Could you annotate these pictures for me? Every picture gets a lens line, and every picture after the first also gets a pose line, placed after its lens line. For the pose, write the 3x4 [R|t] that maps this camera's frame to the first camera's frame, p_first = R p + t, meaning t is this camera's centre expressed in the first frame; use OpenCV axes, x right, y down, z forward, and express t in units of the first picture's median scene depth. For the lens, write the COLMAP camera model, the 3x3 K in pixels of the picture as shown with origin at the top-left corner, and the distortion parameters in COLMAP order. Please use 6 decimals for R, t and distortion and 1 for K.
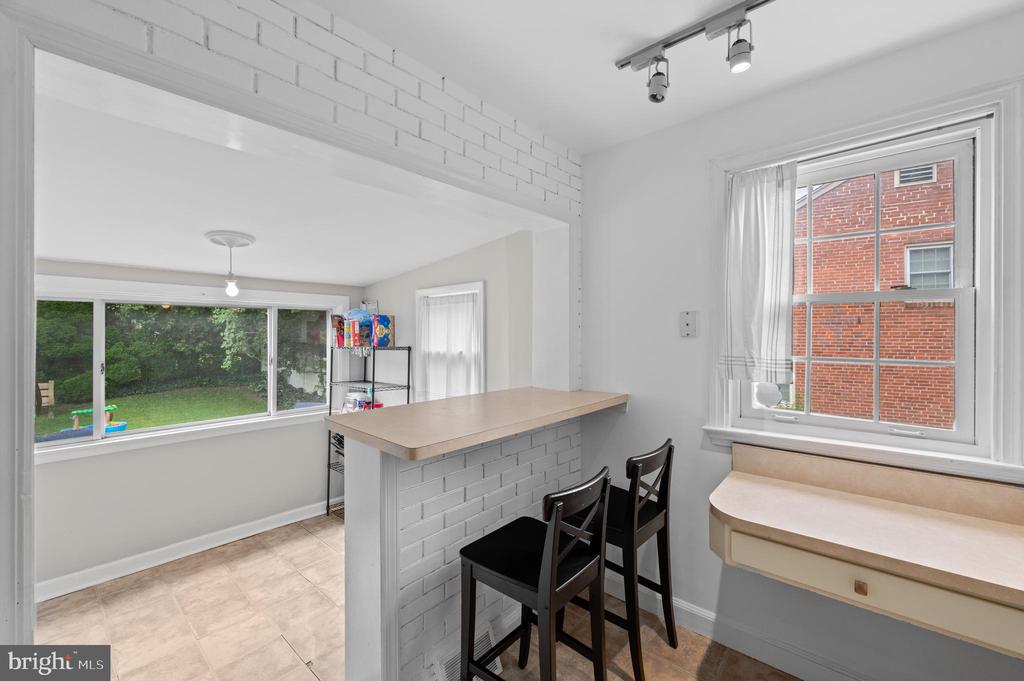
lens RADIAL K [[417.7, 0, 512.4], [0, 417.7, 334.0], [0, 0, 1]] dist [-0.004780, -0.000258]
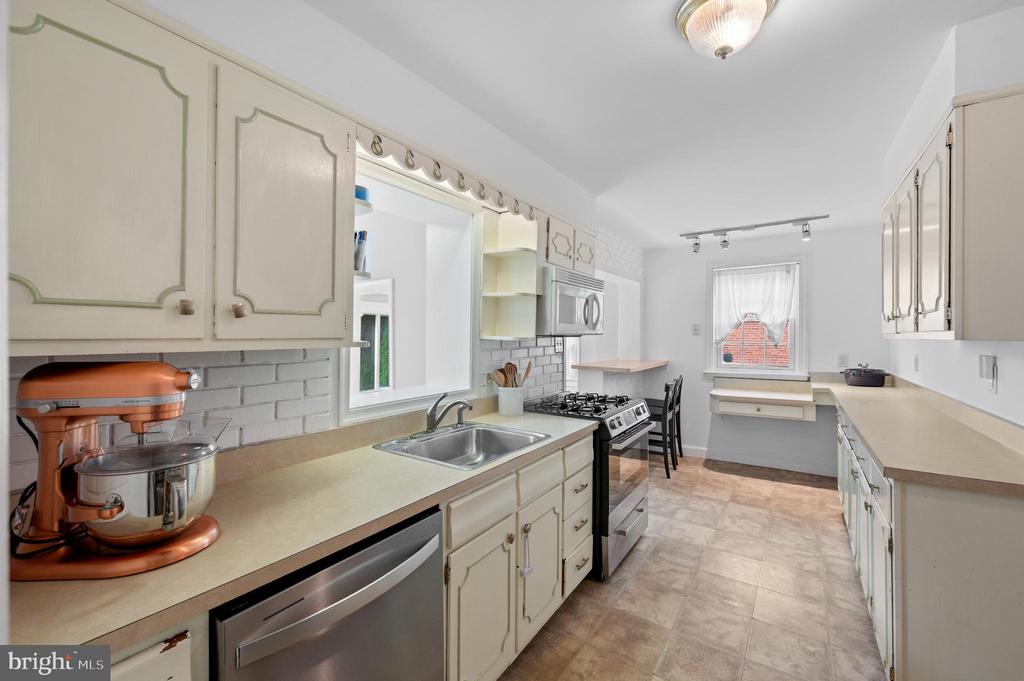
lens RADIAL K [[417.7, 0, 508.1], [0, 417.7, 335.6], [0, 0, 1]] dist [-0.004780, -0.000258]
pose [[0.992121, 0.004942, 0.125188, -0.993479], [-0.004786, 0.999987, -0.001546, 0.020804], [-0.125194, 0.000935, 0.992132, -1.300845]]
